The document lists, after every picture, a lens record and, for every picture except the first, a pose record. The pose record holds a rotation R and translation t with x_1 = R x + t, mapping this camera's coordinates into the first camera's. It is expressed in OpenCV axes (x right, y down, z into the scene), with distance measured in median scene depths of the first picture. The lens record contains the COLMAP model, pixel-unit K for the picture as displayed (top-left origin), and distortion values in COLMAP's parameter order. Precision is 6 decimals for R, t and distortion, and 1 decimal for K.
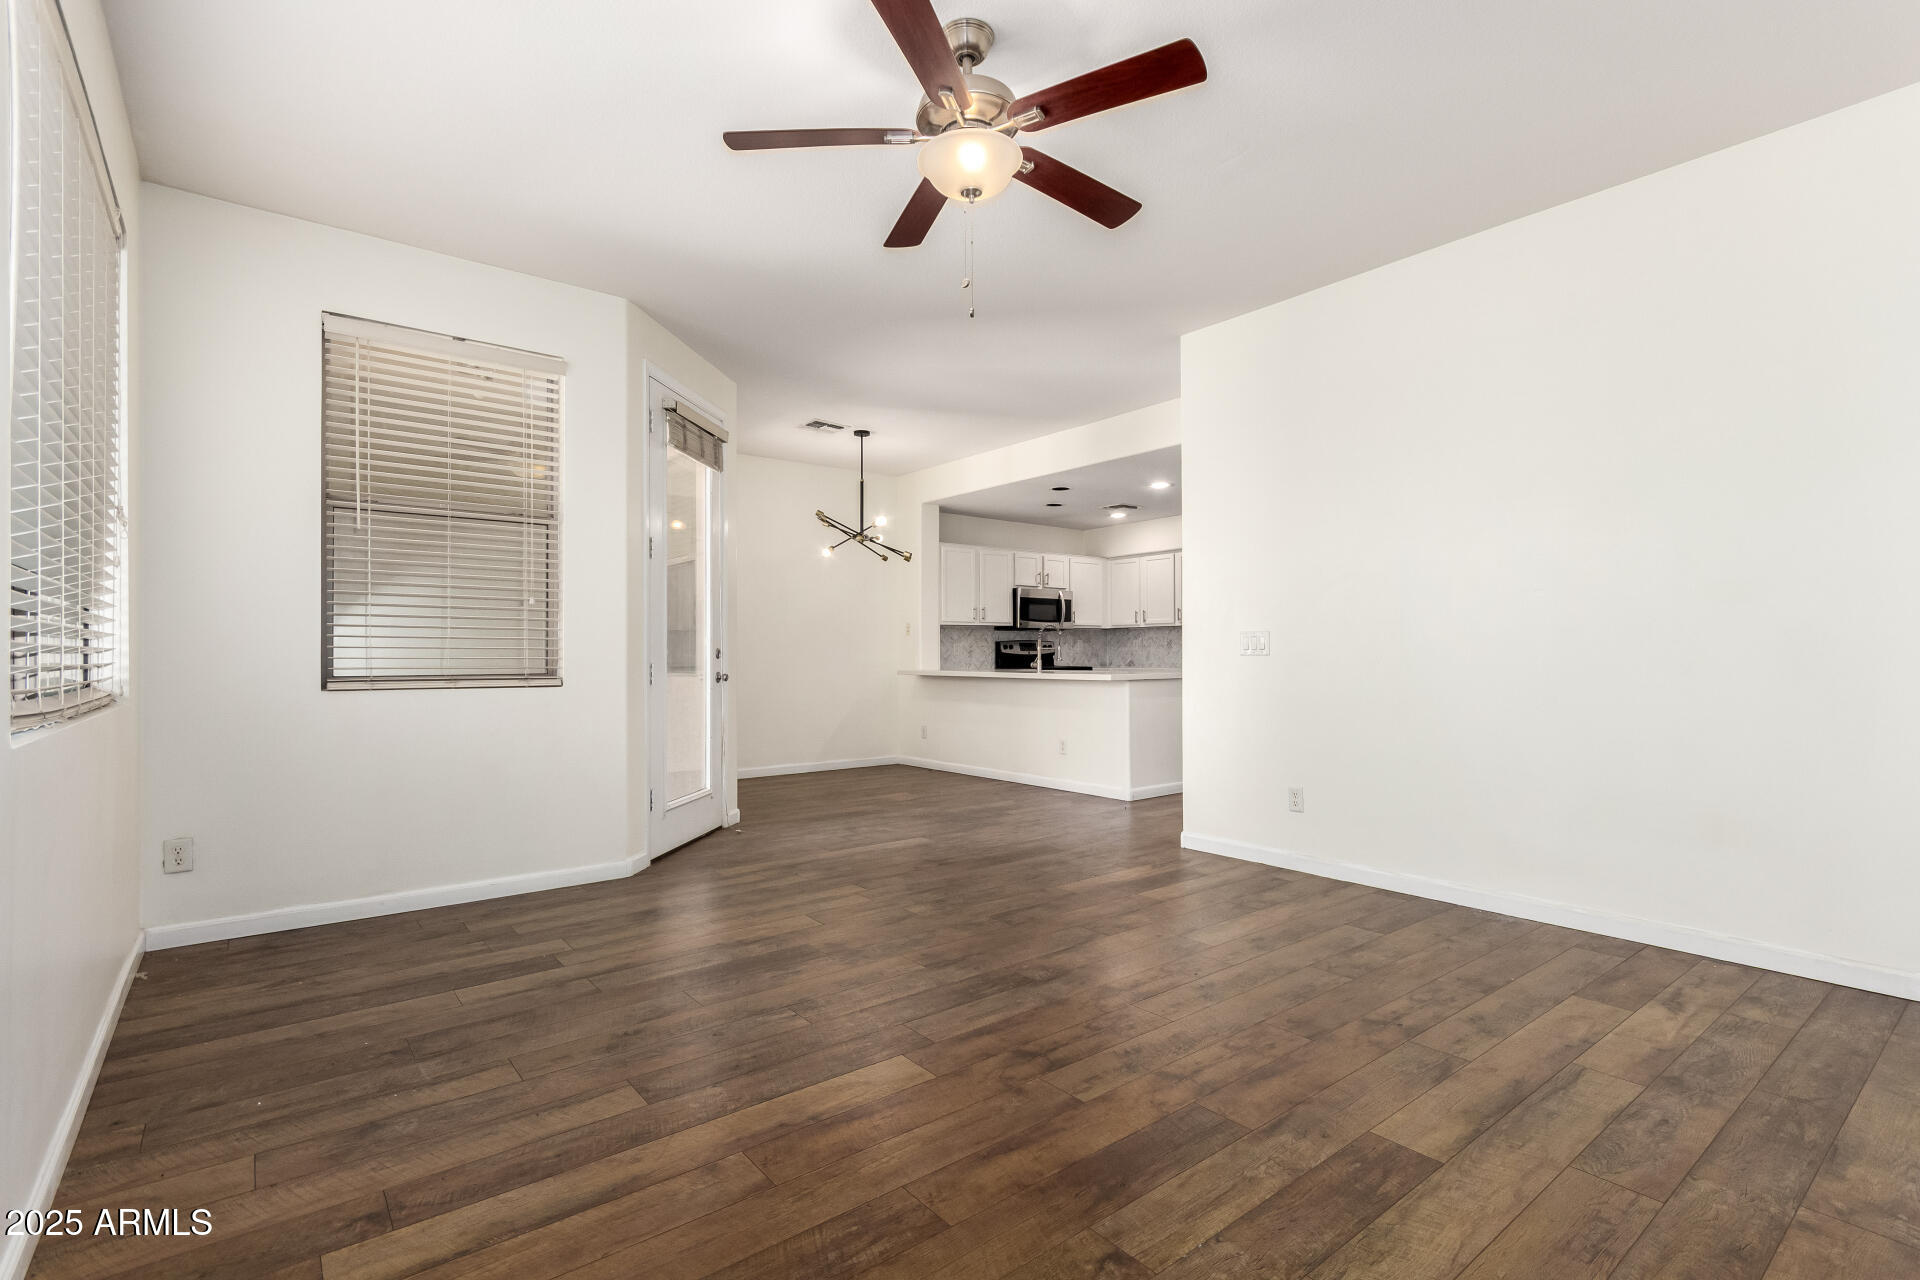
lens RADIAL K [[898.6, 0, 966.1], [0, 898.6, 638.1], [0, 0, 1]] dist [0.014764, 0.000104]
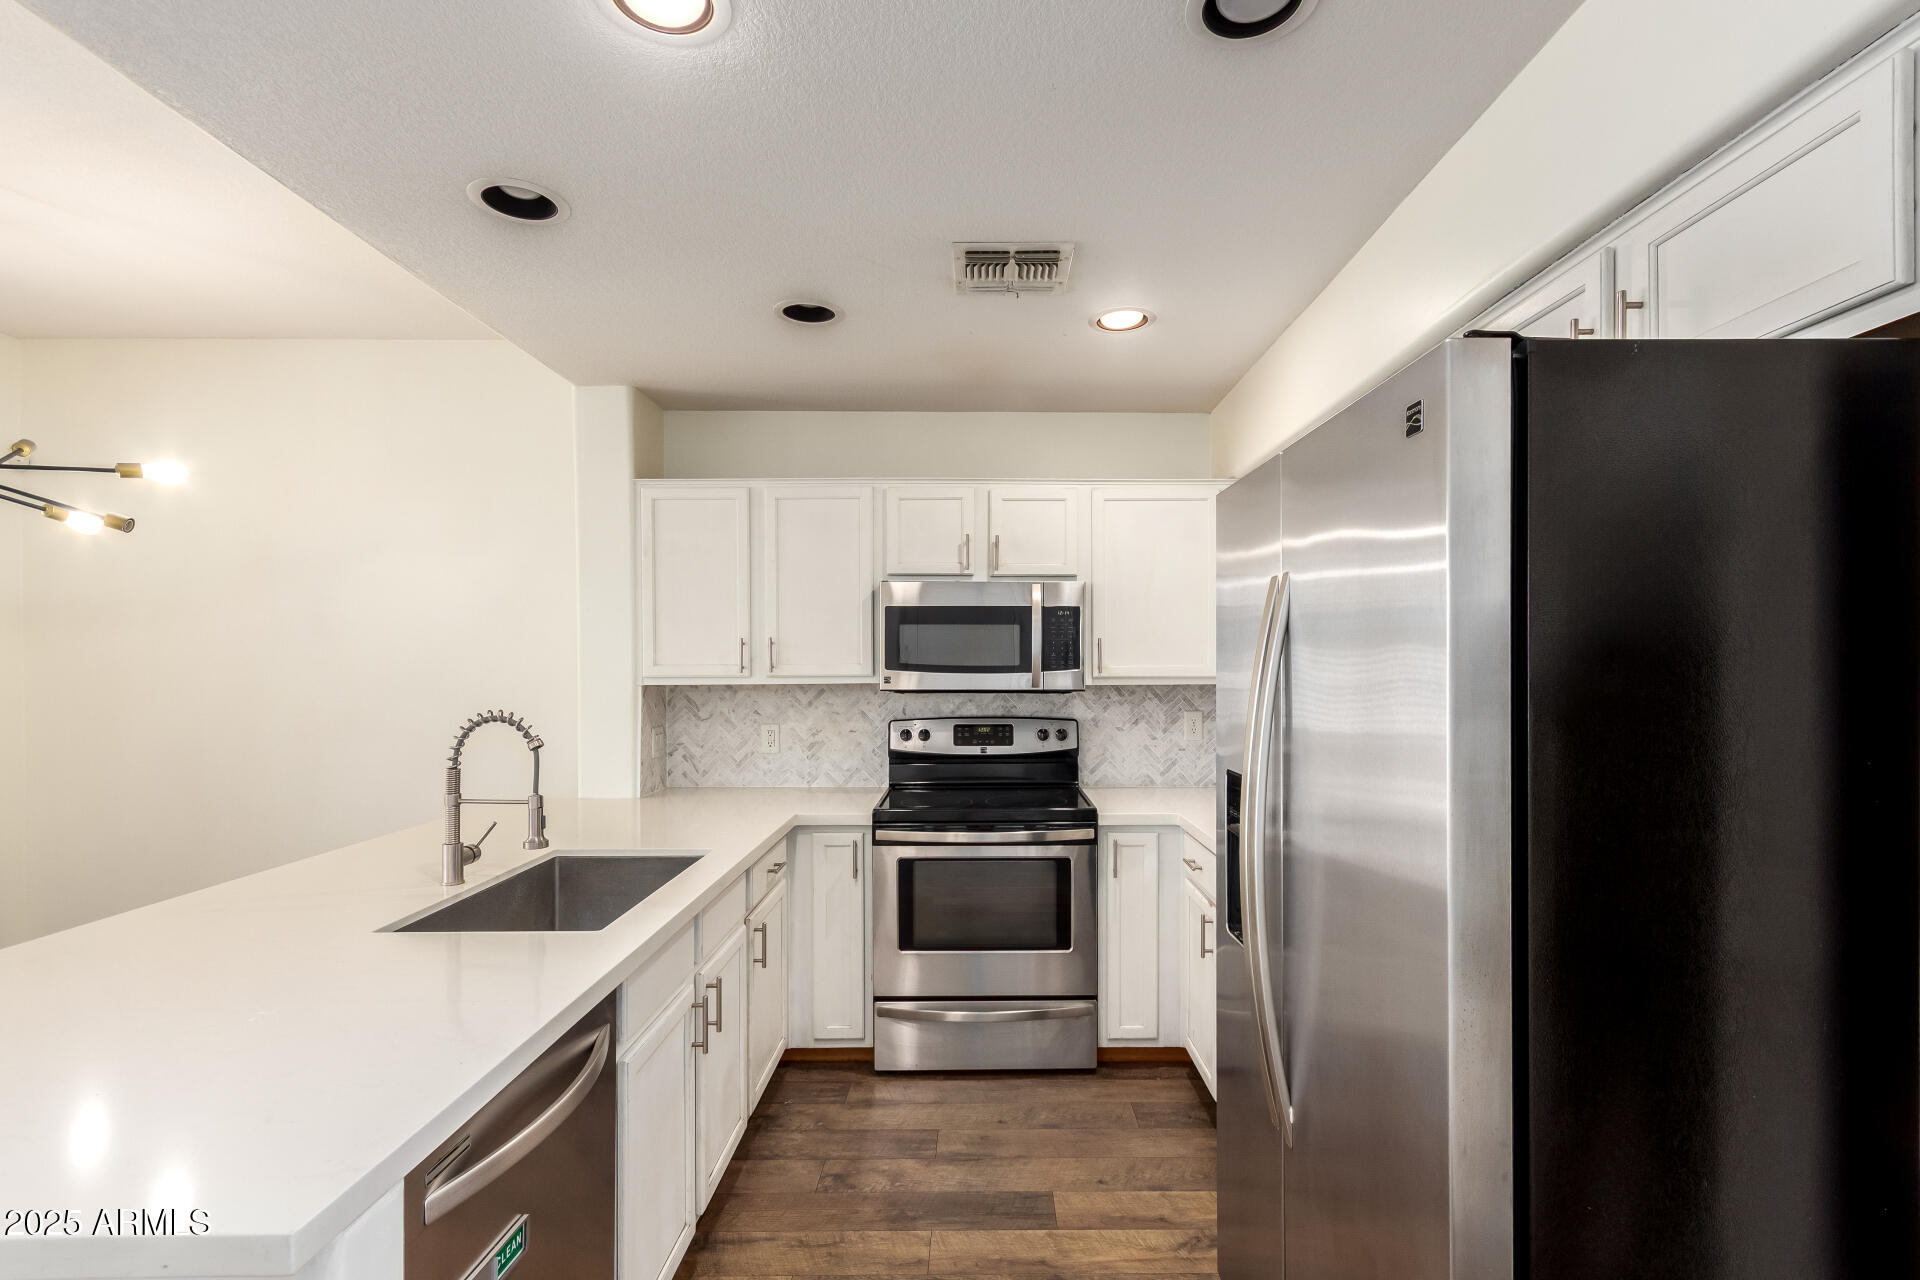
lens RADIAL K [[898.6, 0, 965.7], [0, 898.6, 647.1], [0, 0, 1]] dist [0.014764, 0.000104]
pose [[0.802834, -0.008093, -0.596148, 0.294931], [0.010884, 0.999940, 0.001082, -0.028140], [0.596103, -0.007357, 0.802874, 0.700568]]
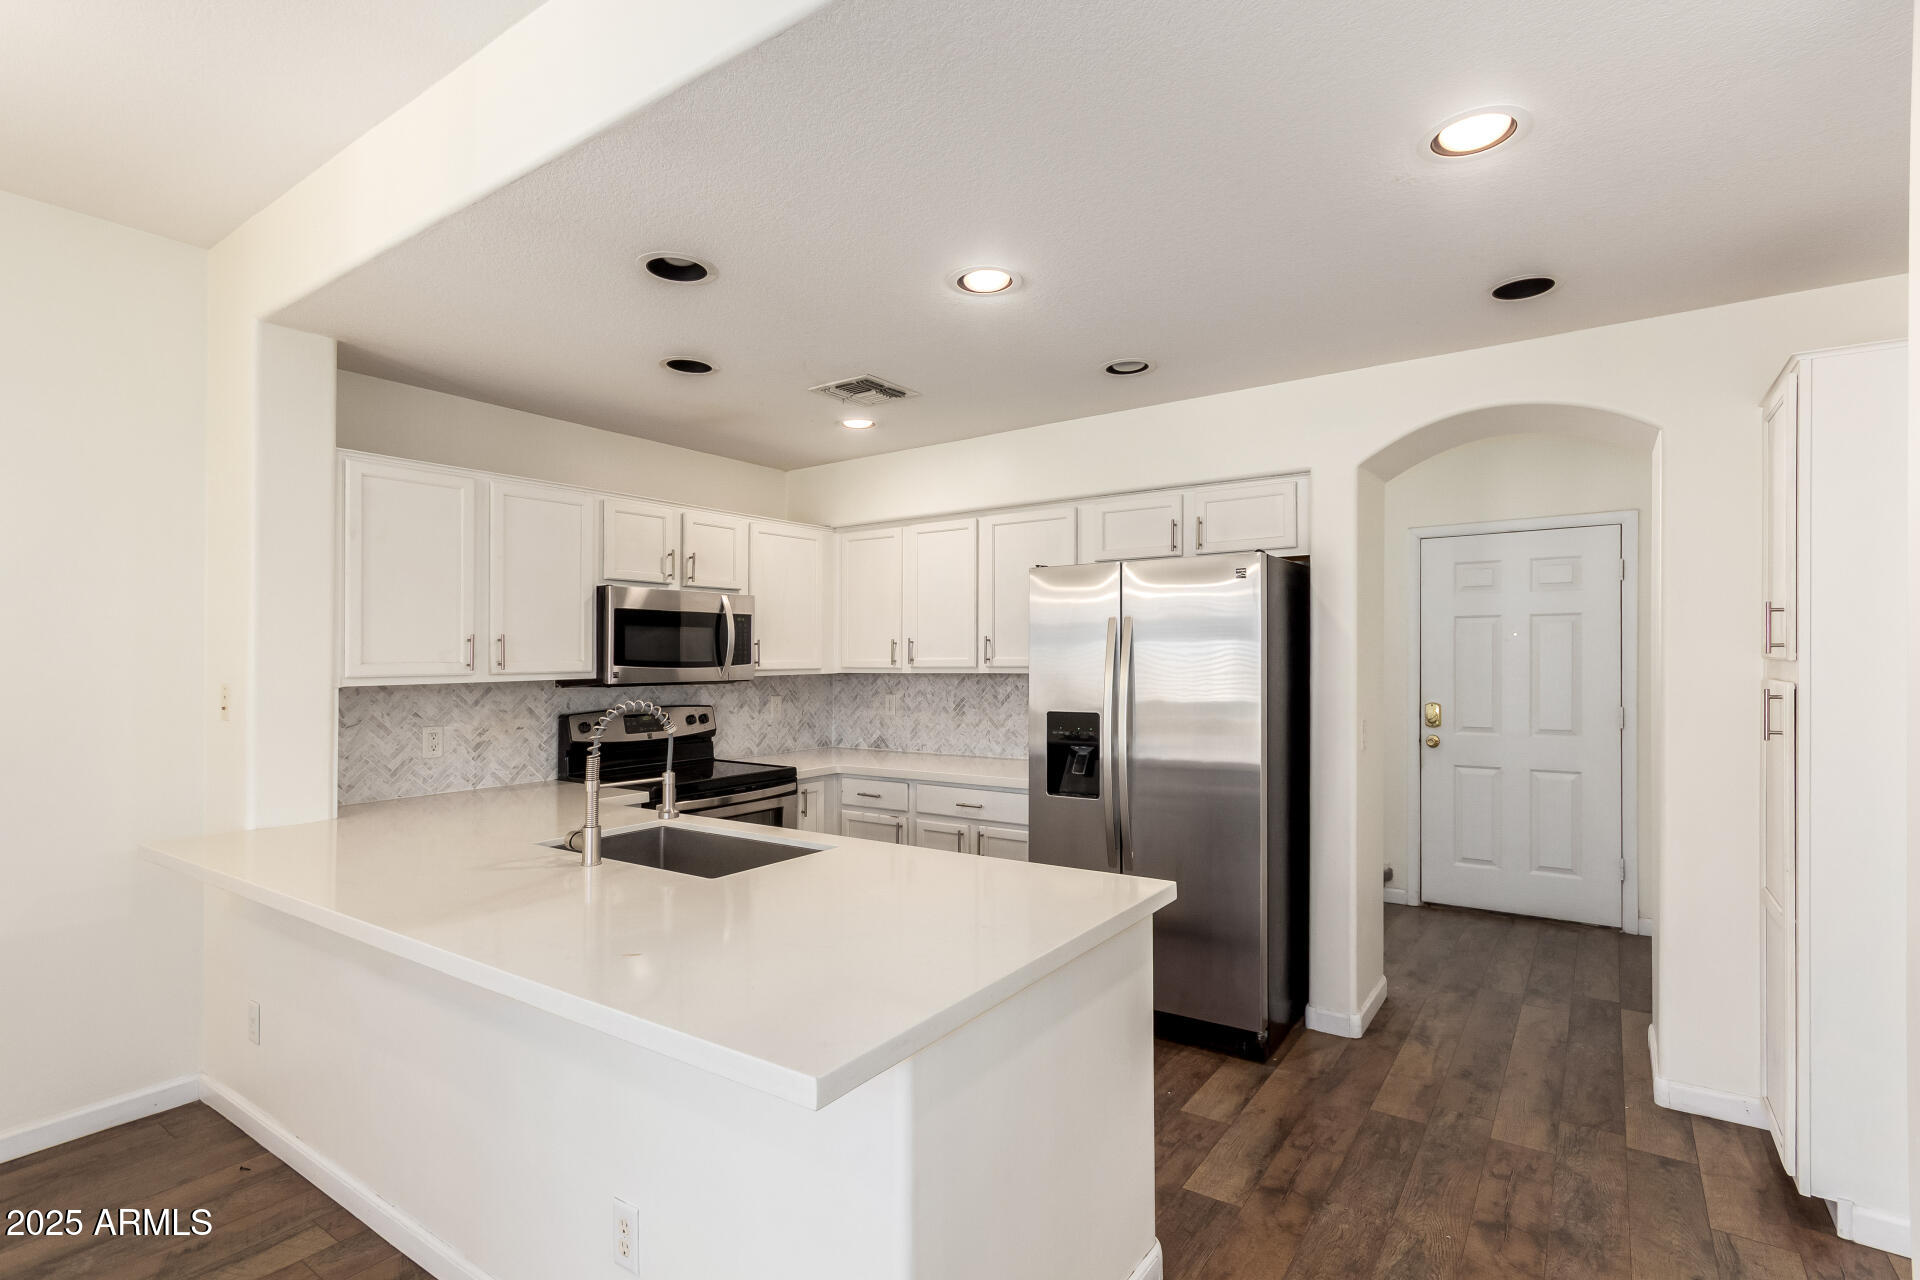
lens RADIAL K [[898.6, 0, 971.2], [0, 898.6, 630.3], [0, 0, 1]] dist [0.014764, 0.000104]
pose [[0.955620, 0.005671, 0.294549, 0.091083], [-0.002656, 0.999940, -0.010634, -0.030842], [-0.294592, 0.009380, 0.955577, 0.547036]]
